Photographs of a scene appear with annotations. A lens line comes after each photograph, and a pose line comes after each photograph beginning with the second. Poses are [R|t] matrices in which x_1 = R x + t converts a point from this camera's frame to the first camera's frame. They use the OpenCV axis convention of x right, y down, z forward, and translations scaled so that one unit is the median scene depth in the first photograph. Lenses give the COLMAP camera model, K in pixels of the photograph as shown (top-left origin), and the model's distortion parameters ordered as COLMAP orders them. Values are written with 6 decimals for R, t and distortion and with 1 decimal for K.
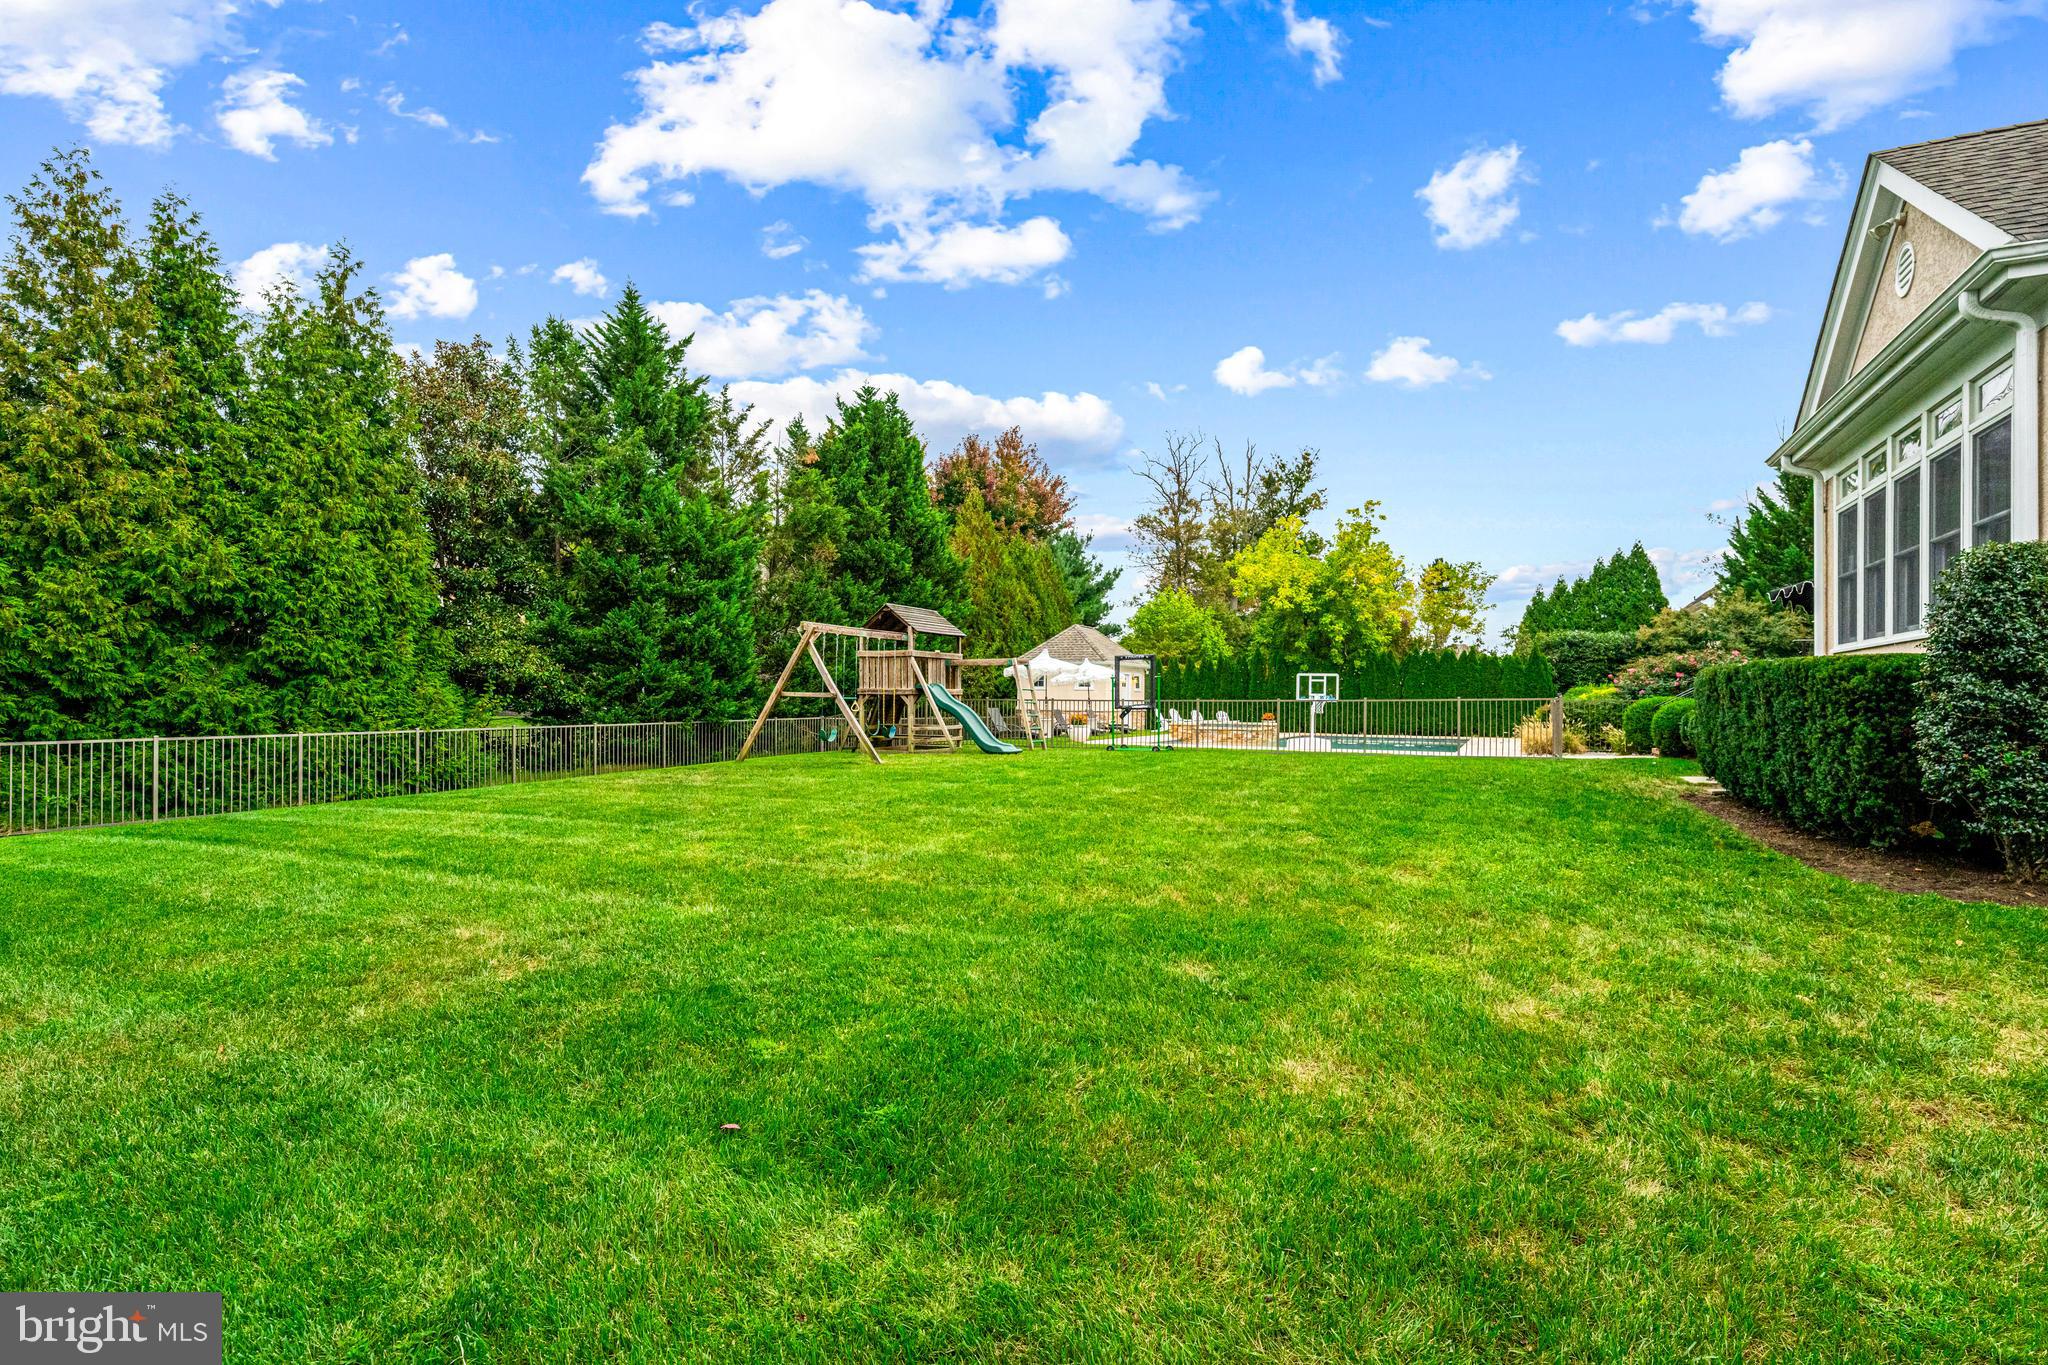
lens RADIAL K [[973.3, 0, 1024.0], [0, 973.3, 682.5], [0, 0, 1]] dist [-0.000627, 0.000118]
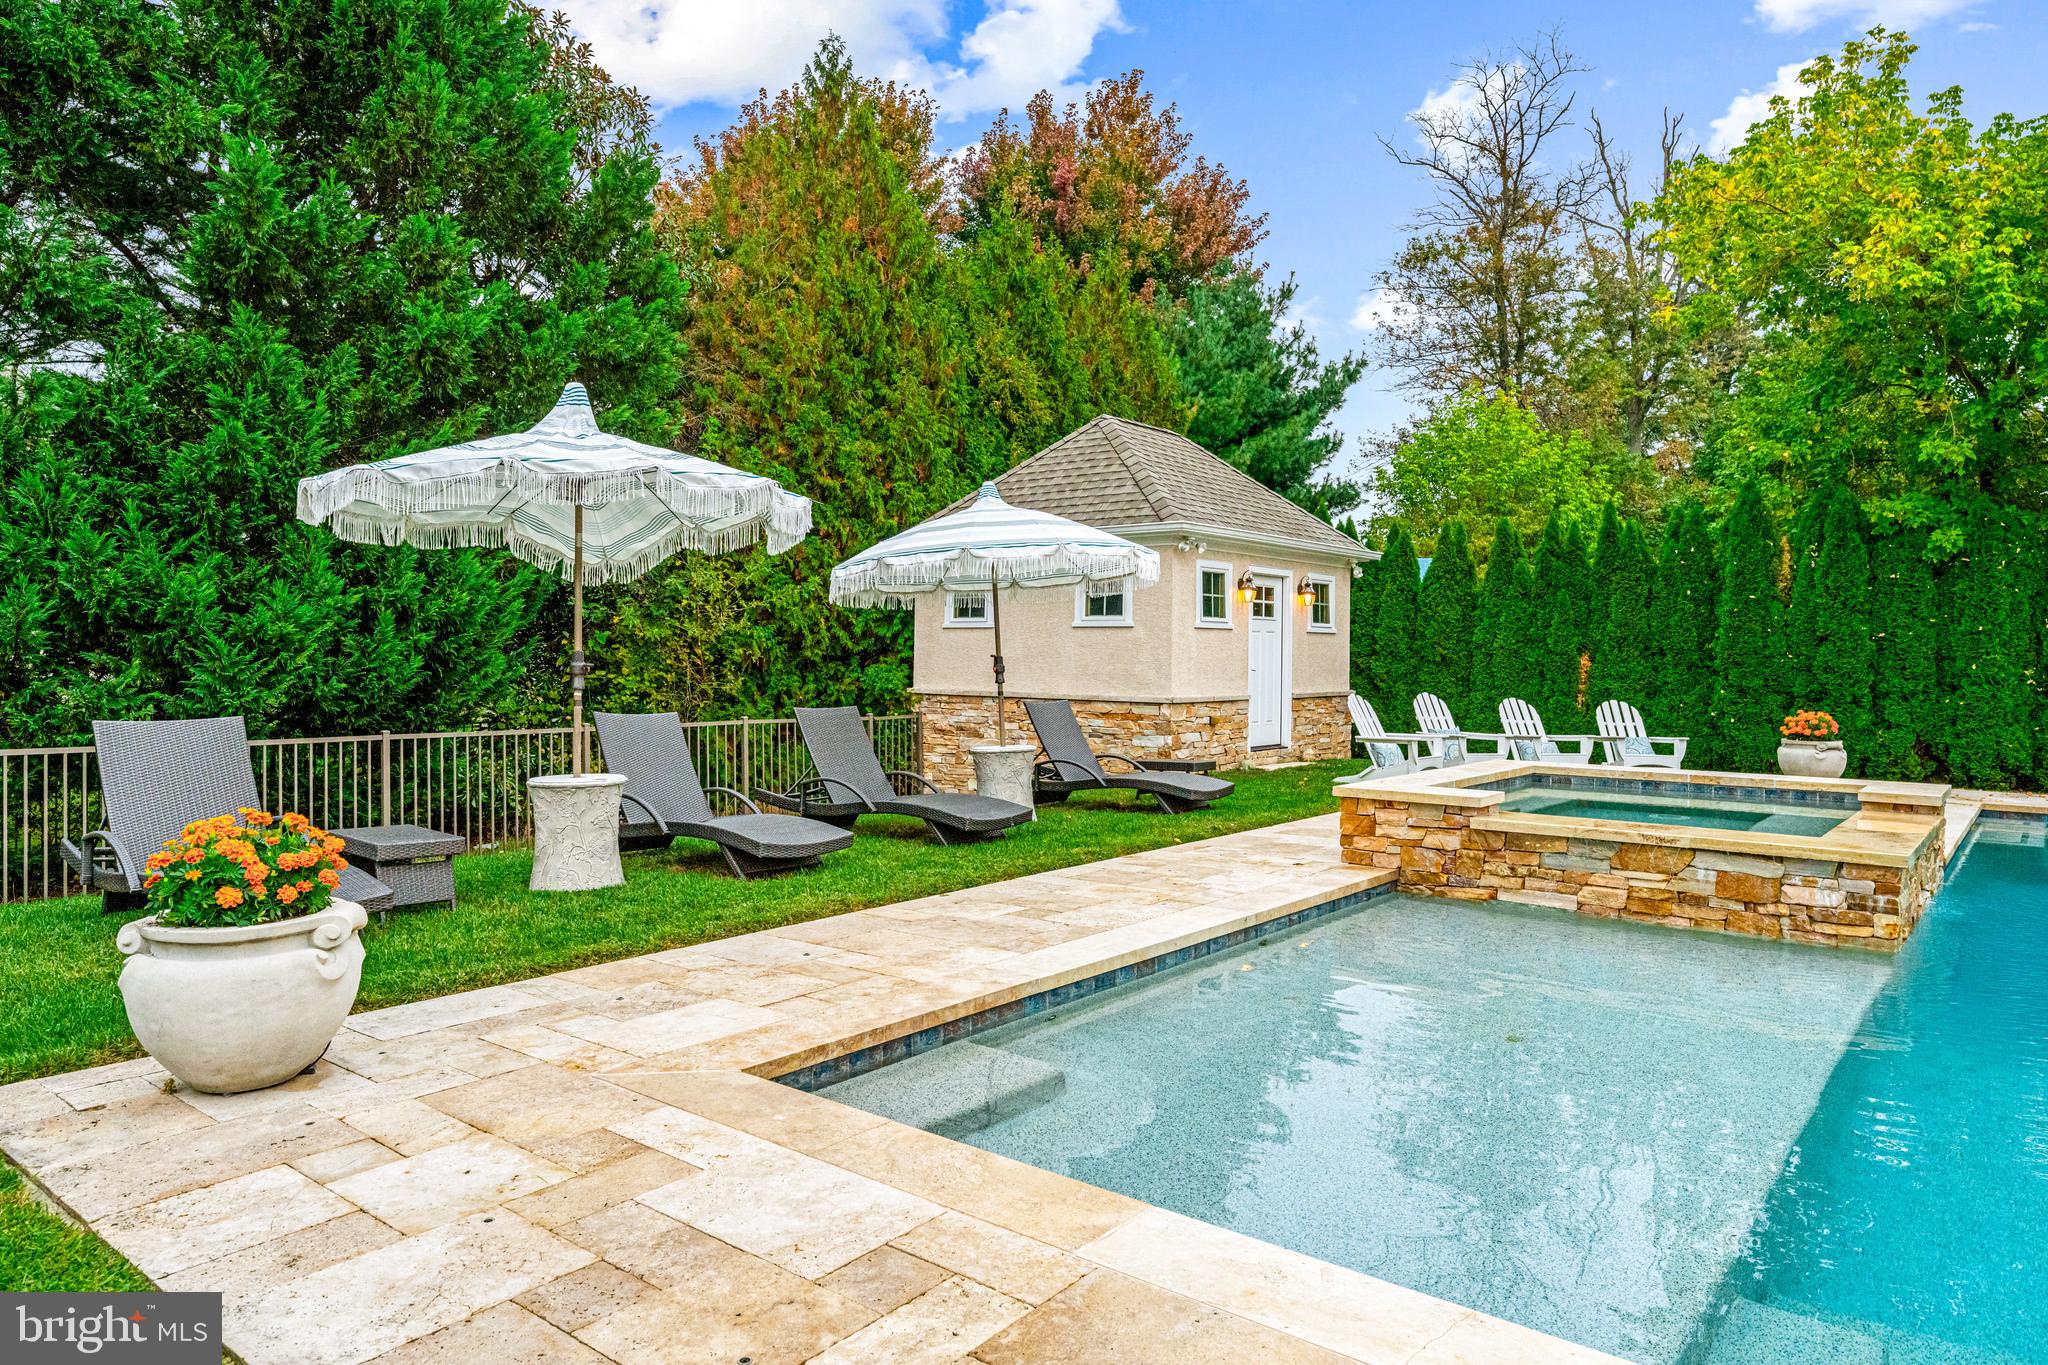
lens RADIAL K [[1294.5, 0, 1024.0], [0, 1294.5, 656.1], [0, 0, 1]] dist [0.004332, -0.001708]
pose [[0.976547, -0.003313, -0.215278, 0.077050], [0.007391, 0.999808, 0.018140, 0.005525], [0.215176, -0.019305, 0.976384, 0.398179]]
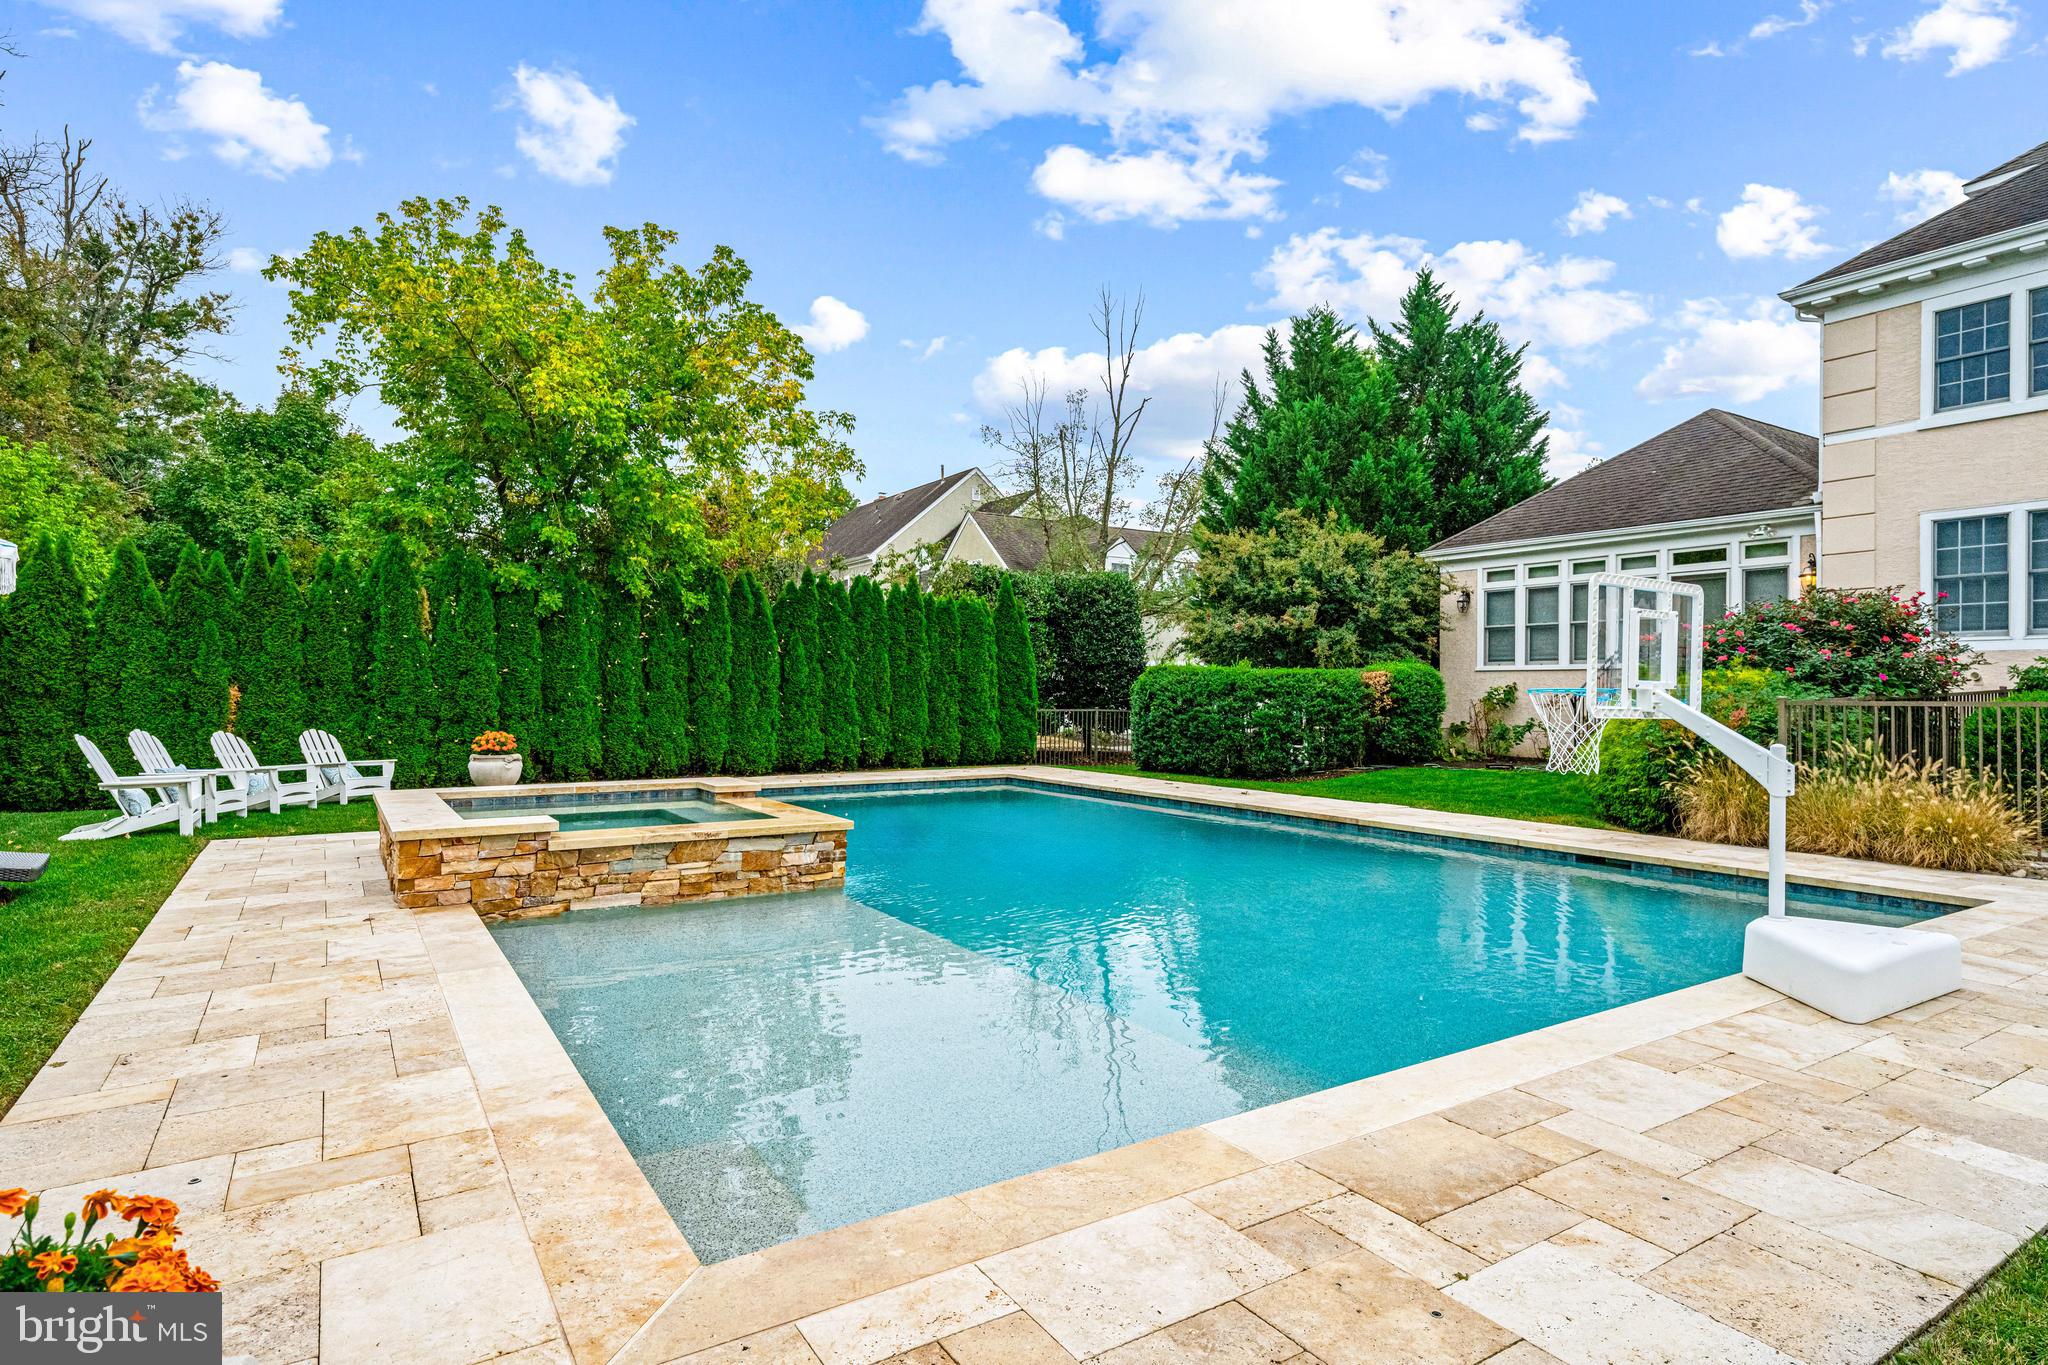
lens RADIAL K [[1080.8, 0, 1024.0], [0, 1080.8, 682.5], [0, 0, 1]] dist [0.007380, -0.001394]
pose [[0.511274, -0.003018, 0.859412, 0.018008], [-0.016694, 0.999770, 0.013442, 0.004446], [-0.859256, -0.021220, 0.511106, 0.428166]]
